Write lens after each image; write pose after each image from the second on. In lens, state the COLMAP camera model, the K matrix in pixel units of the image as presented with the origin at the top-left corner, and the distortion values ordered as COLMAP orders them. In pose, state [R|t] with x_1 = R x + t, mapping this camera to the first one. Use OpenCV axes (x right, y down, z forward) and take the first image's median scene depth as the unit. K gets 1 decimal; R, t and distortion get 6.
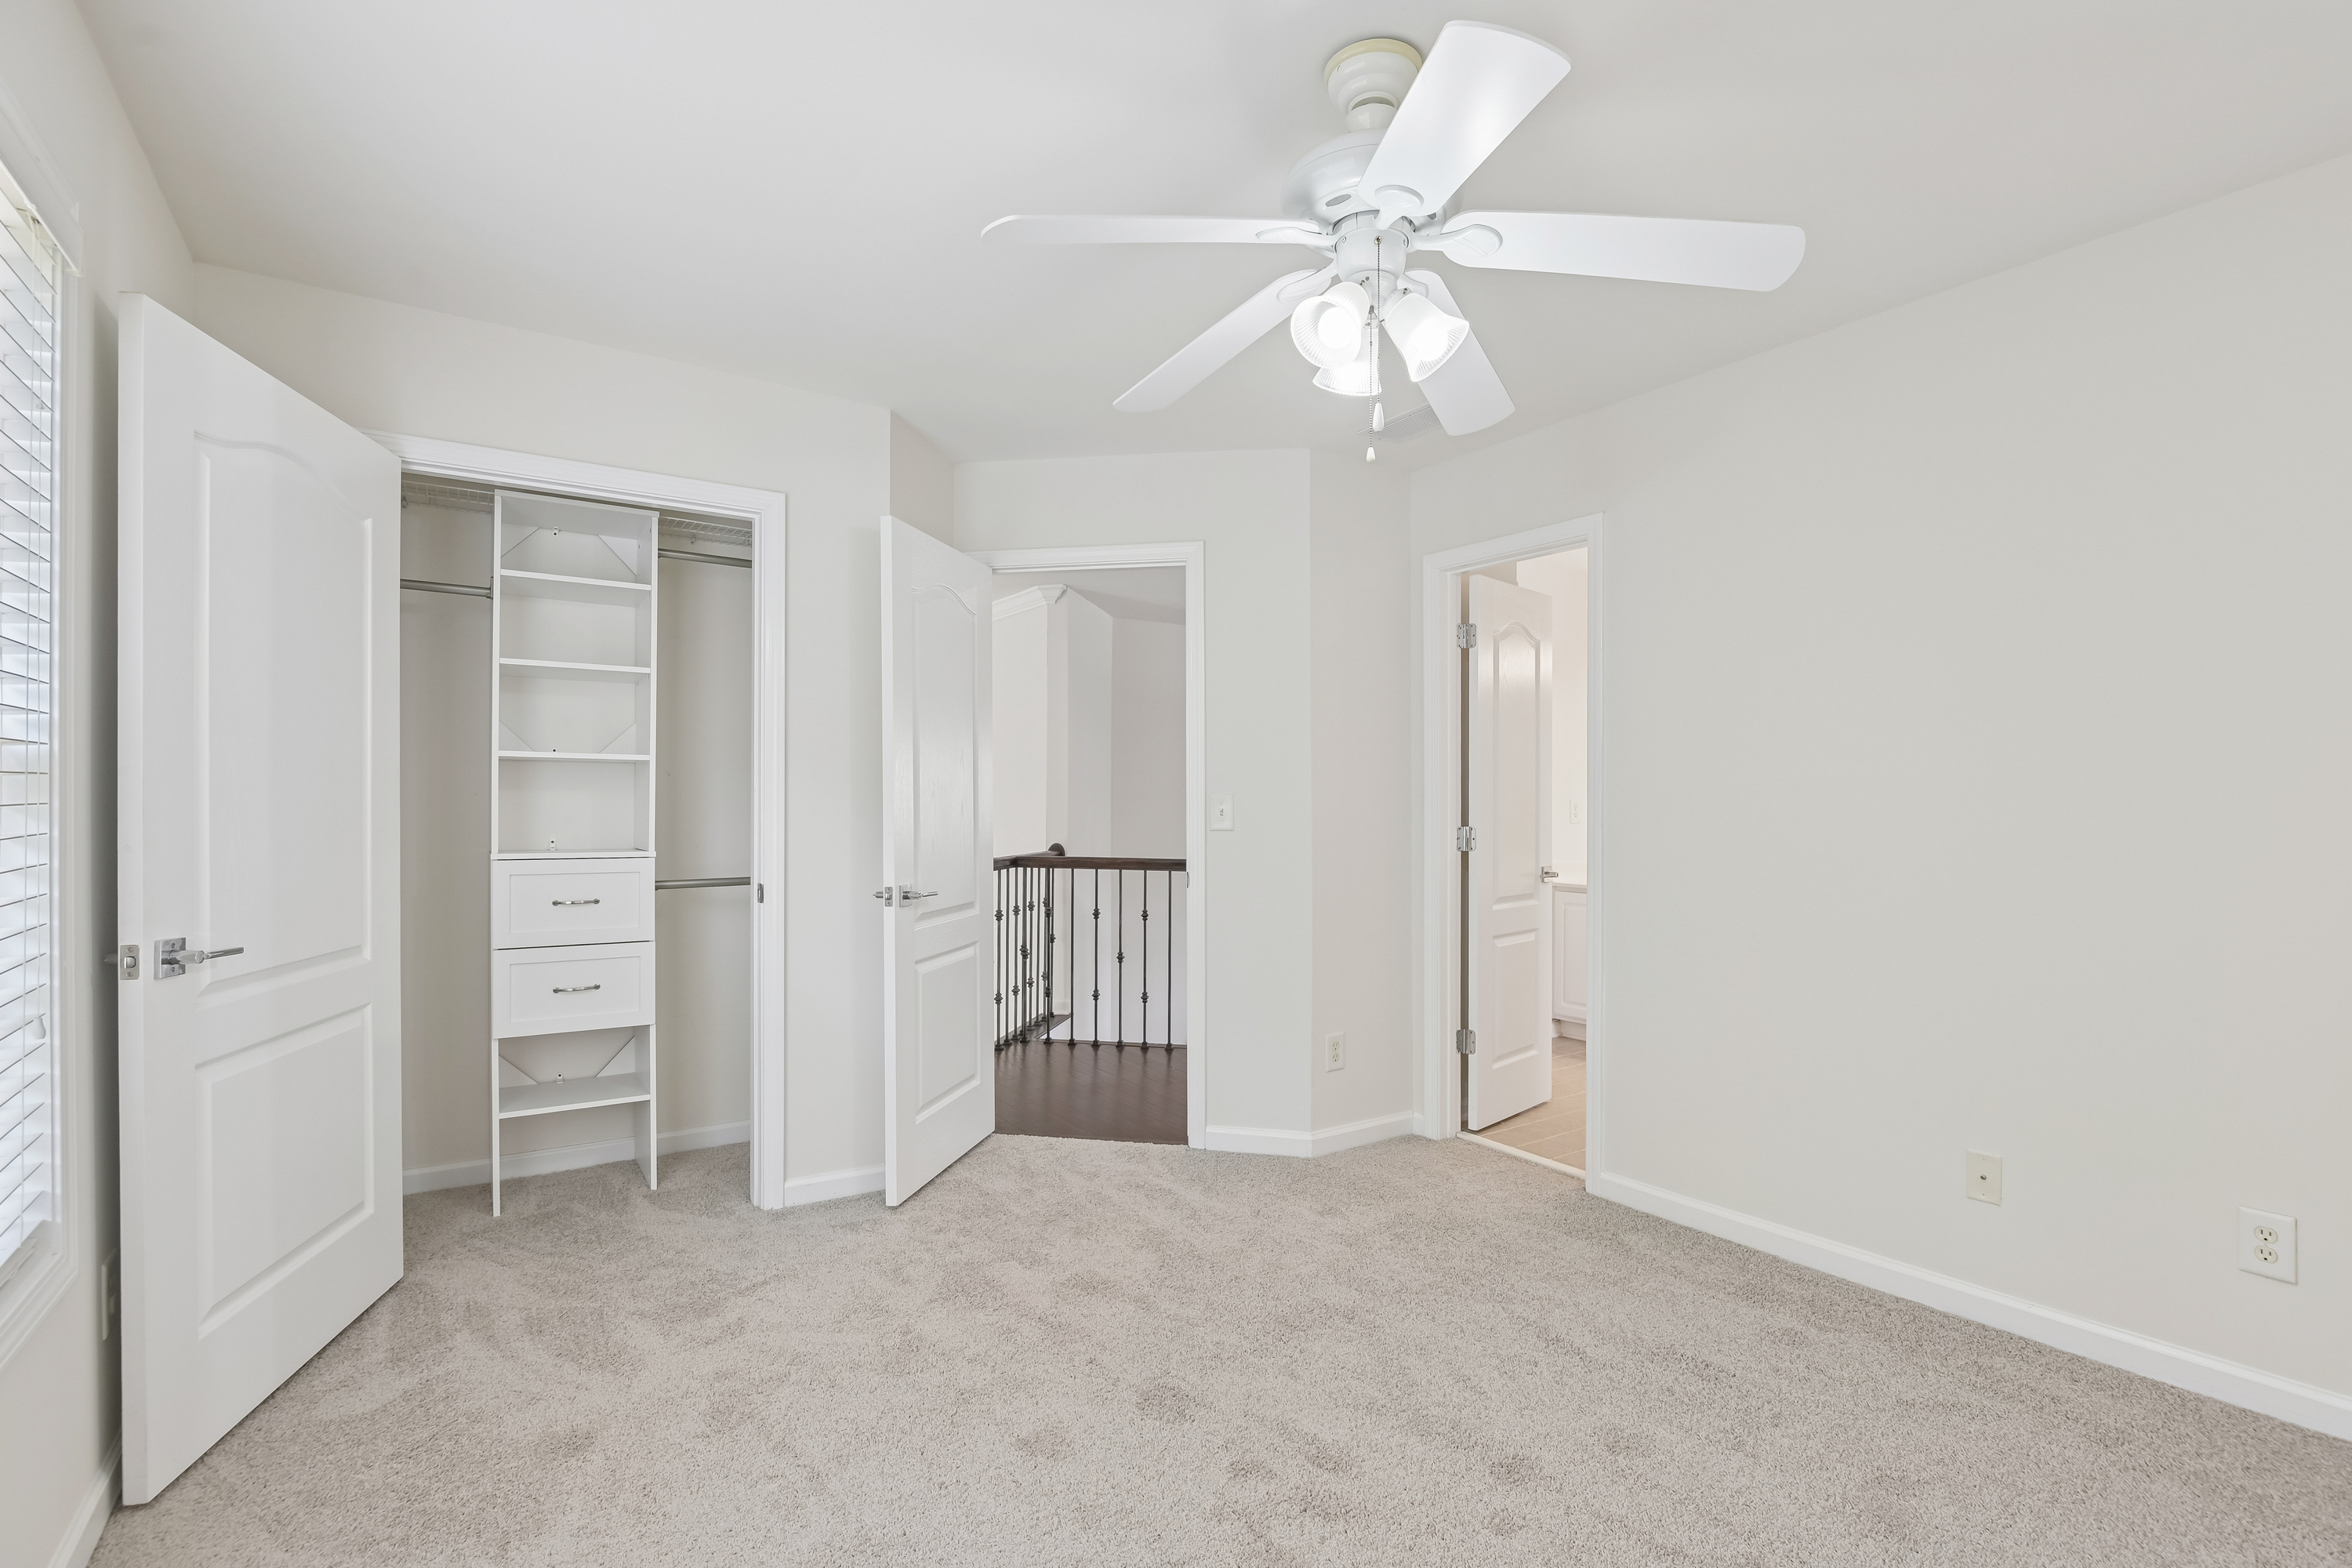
lens RADIAL K [[1093.0, 0, 1182.9], [0, 1093.0, 793.3], [0, 0, 1]] dist [-0.007558, -0.003573]
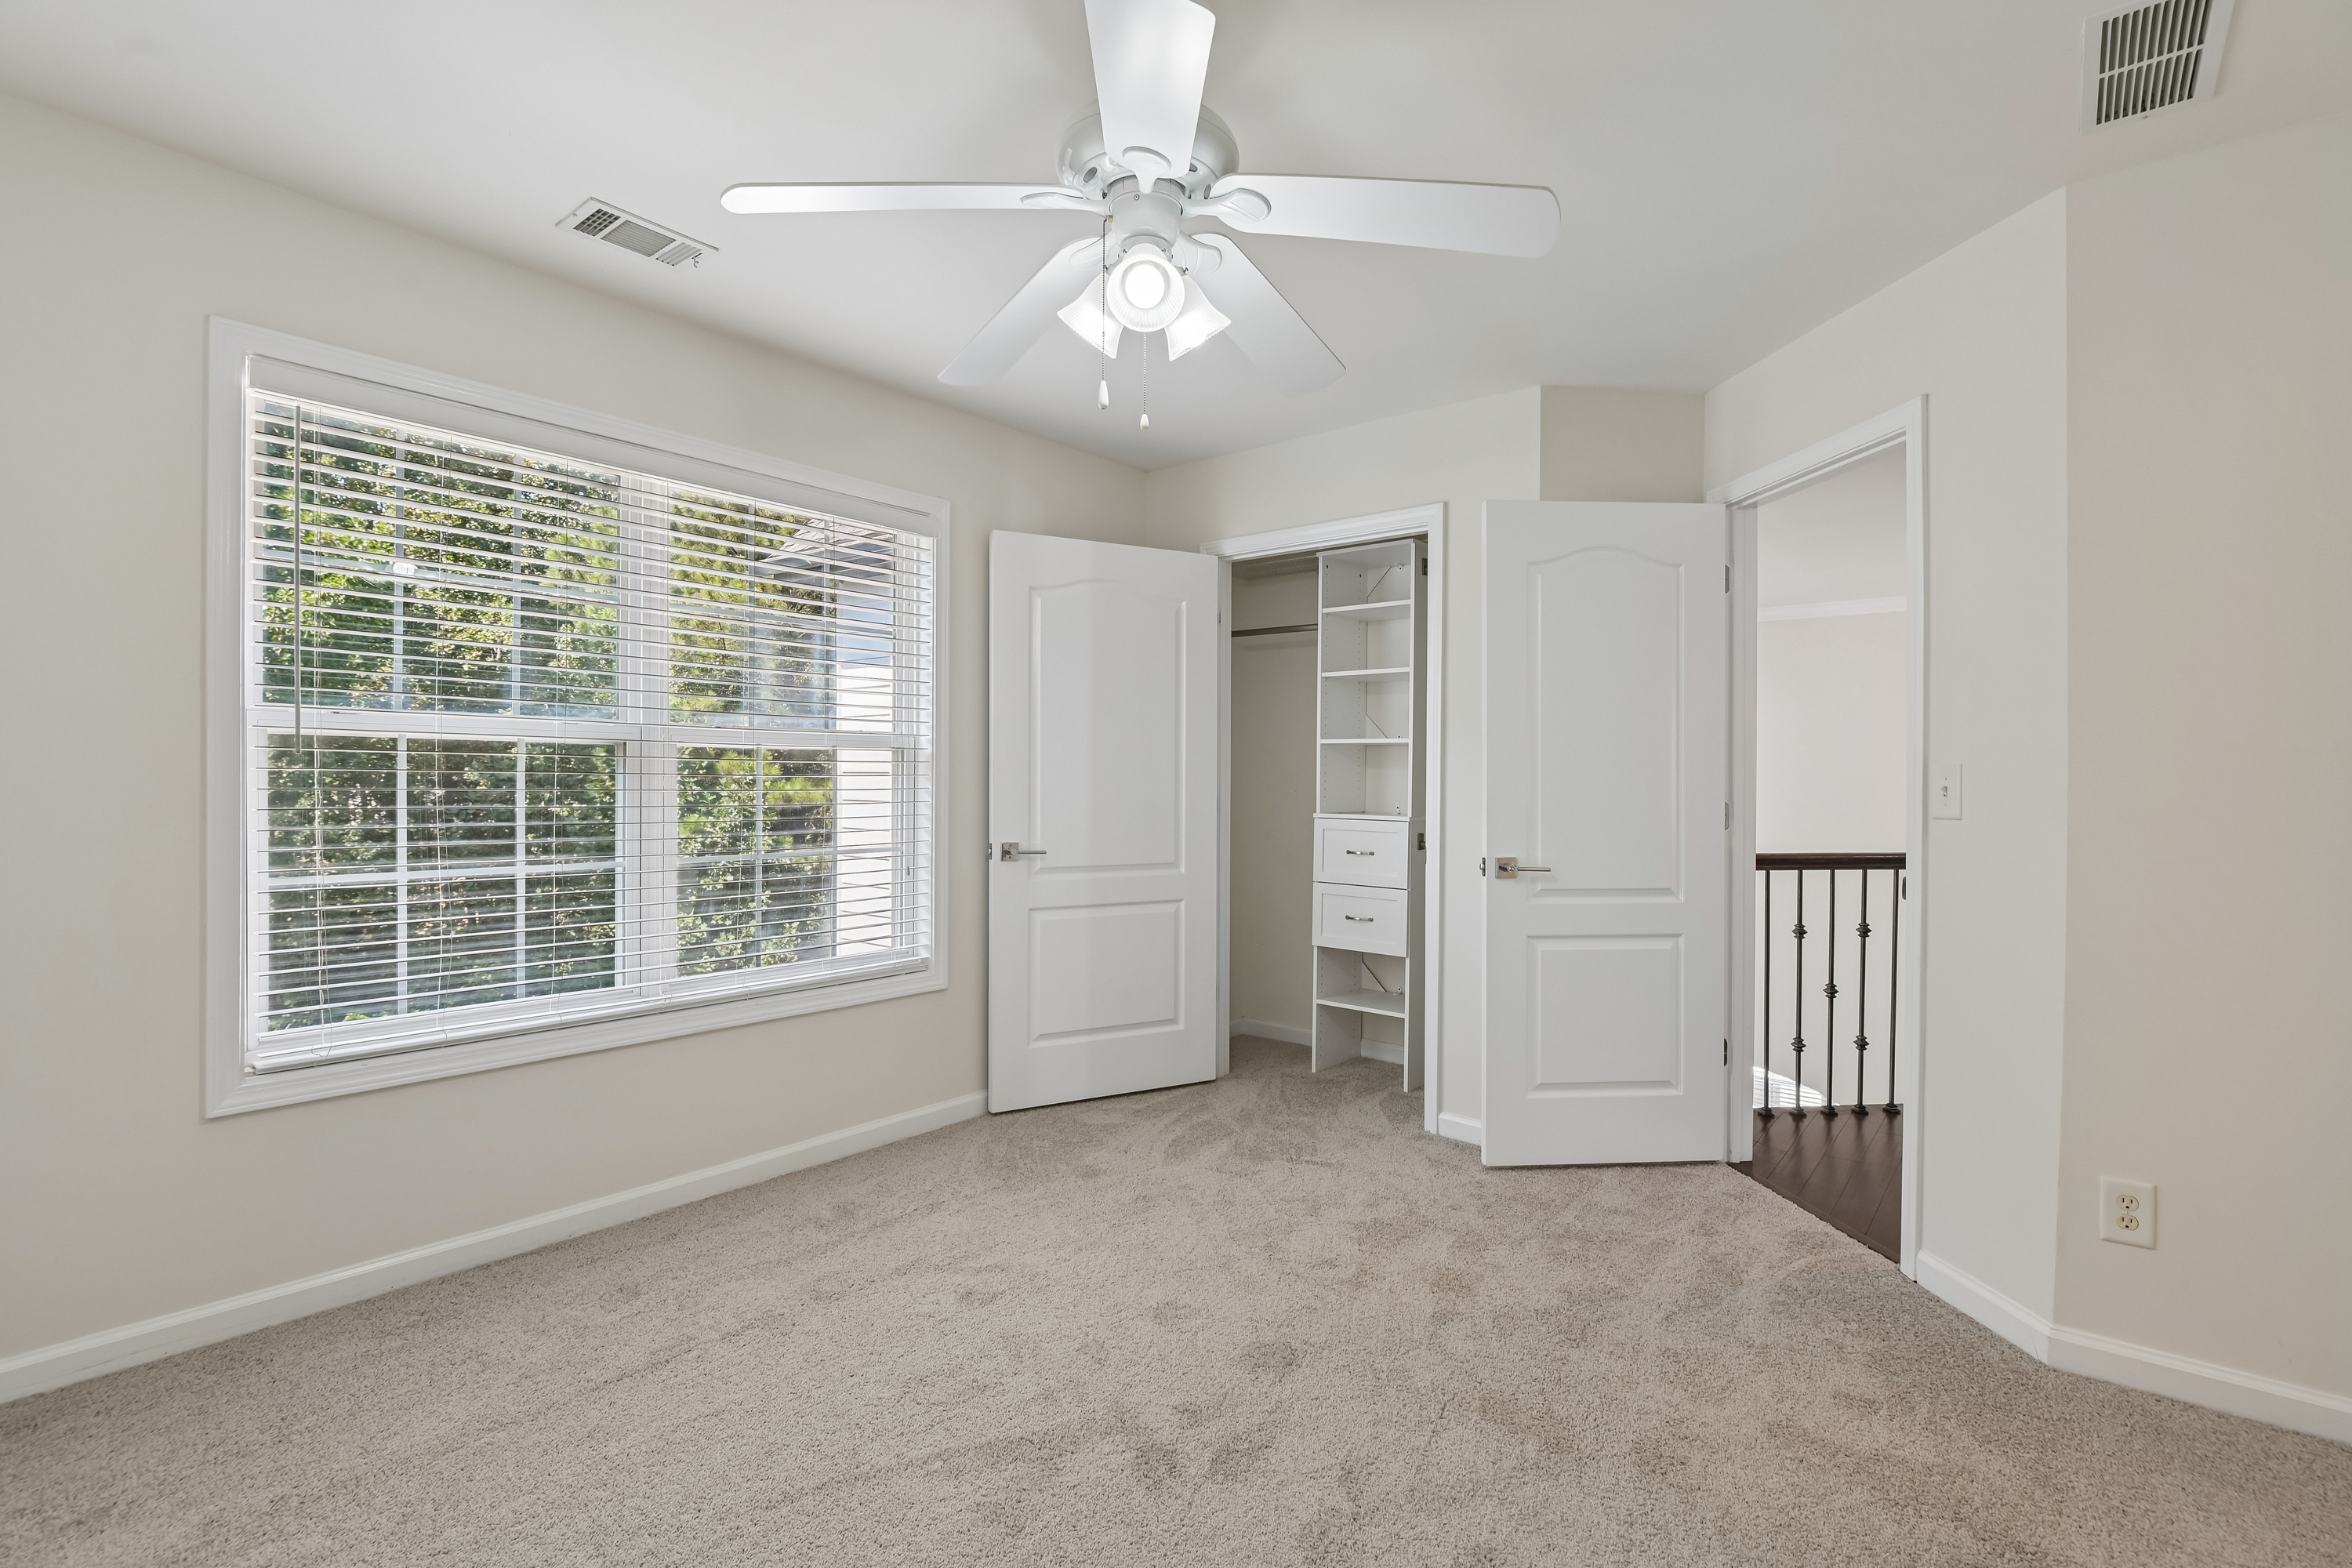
lens RADIAL K [[1093.0, 0, 1178.1], [0, 1093.0, 773.3], [0, 0, 1]] dist [-0.007558, -0.003573]
pose [[0.272395, -0.002948, -0.962181, 0.715148], [0.005259, 0.999985, -0.001575, 0.006097], [0.962171, -0.004631, 0.272407, 0.476455]]
